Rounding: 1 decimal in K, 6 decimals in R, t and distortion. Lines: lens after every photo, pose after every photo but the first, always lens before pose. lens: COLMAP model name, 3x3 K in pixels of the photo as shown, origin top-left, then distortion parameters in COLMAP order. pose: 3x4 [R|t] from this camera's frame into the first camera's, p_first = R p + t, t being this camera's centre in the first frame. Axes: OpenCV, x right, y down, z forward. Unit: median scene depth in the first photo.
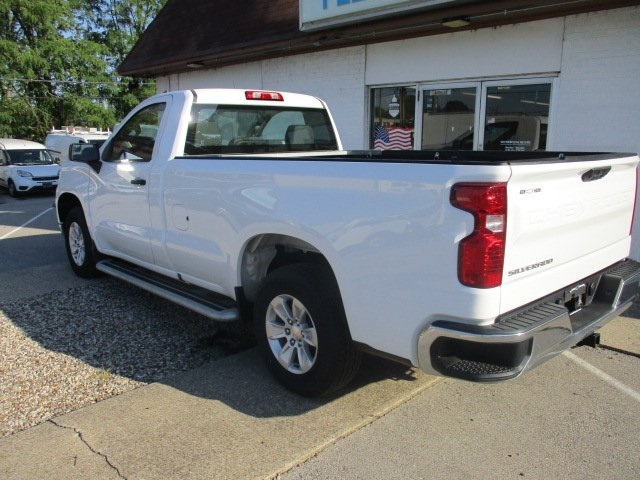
lens RADIAL K [[539.2, 0, 312.8], [0, 539.2, 263.0], [0, 0, 1]] dist [-0.006064, -0.001432]
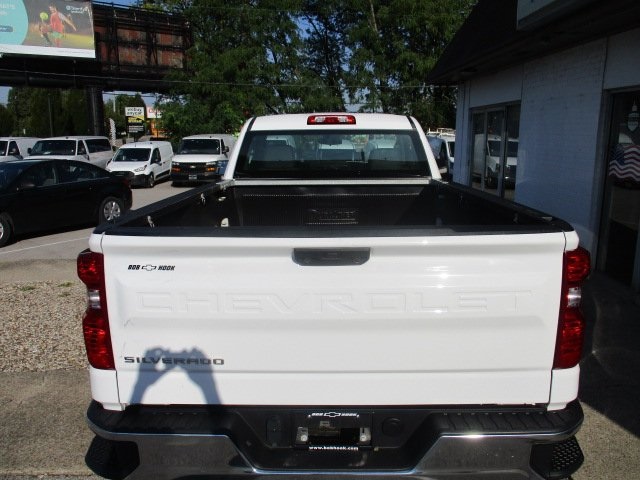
lens RADIAL K [[550.0, 0, 320.0], [0, 550.0, 240.0], [0, 0, 1]] dist [-0.031919, 0.012417]
pose [[0.706780, 0.140846, -0.693271, 0.604848], [-0.163983, 0.985907, 0.033119, -0.128025], [0.688165, 0.090276, 0.719916, 0.301742]]
